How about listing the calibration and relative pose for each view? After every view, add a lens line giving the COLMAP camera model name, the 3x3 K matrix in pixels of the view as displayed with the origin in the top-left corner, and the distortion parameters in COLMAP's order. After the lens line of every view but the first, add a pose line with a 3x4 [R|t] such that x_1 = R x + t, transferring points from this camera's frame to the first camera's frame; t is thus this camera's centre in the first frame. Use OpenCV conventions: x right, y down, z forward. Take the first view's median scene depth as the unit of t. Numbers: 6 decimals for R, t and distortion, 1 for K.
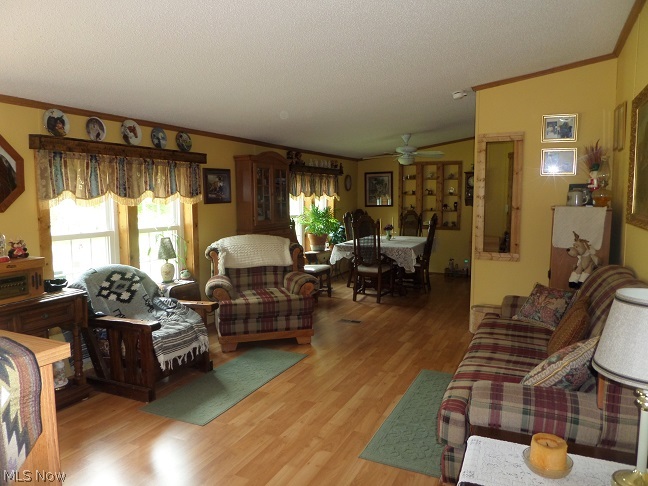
lens RADIAL K [[469.3, 0, 324.0], [0, 469.3, 243.0], [0, 0, 1]] dist [-0.020486, -0.006919]
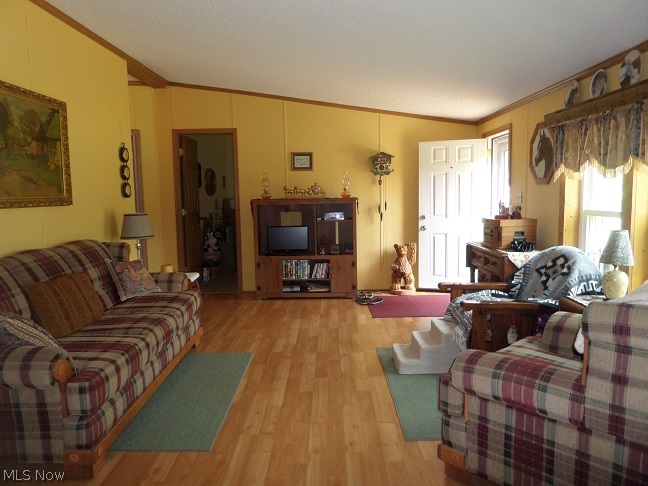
lens RADIAL K [[469.3, 0, 324.0], [0, 469.3, 243.0], [0, 0, 1]] dist [-0.020486, -0.006919]
pose [[-0.908626, 0.070285, -0.411653, 0.292971], [-0.014997, 0.979608, 0.200359, -0.120610], [0.417341, 0.188225, -0.889043, 1.492985]]
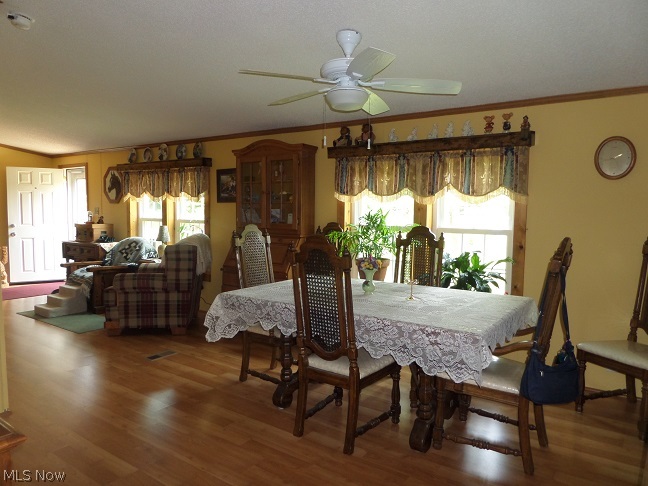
lens RADIAL K [[469.3, 0, 324.0], [0, 469.3, 243.0], [0, 0, 1]] dist [-0.020486, -0.006919]
pose [[-0.169887, 0.077801, -0.982388, 0.991424], [-0.109642, 0.989197, 0.097301, -0.156273], [0.979345, 0.124241, -0.159522, 1.806766]]
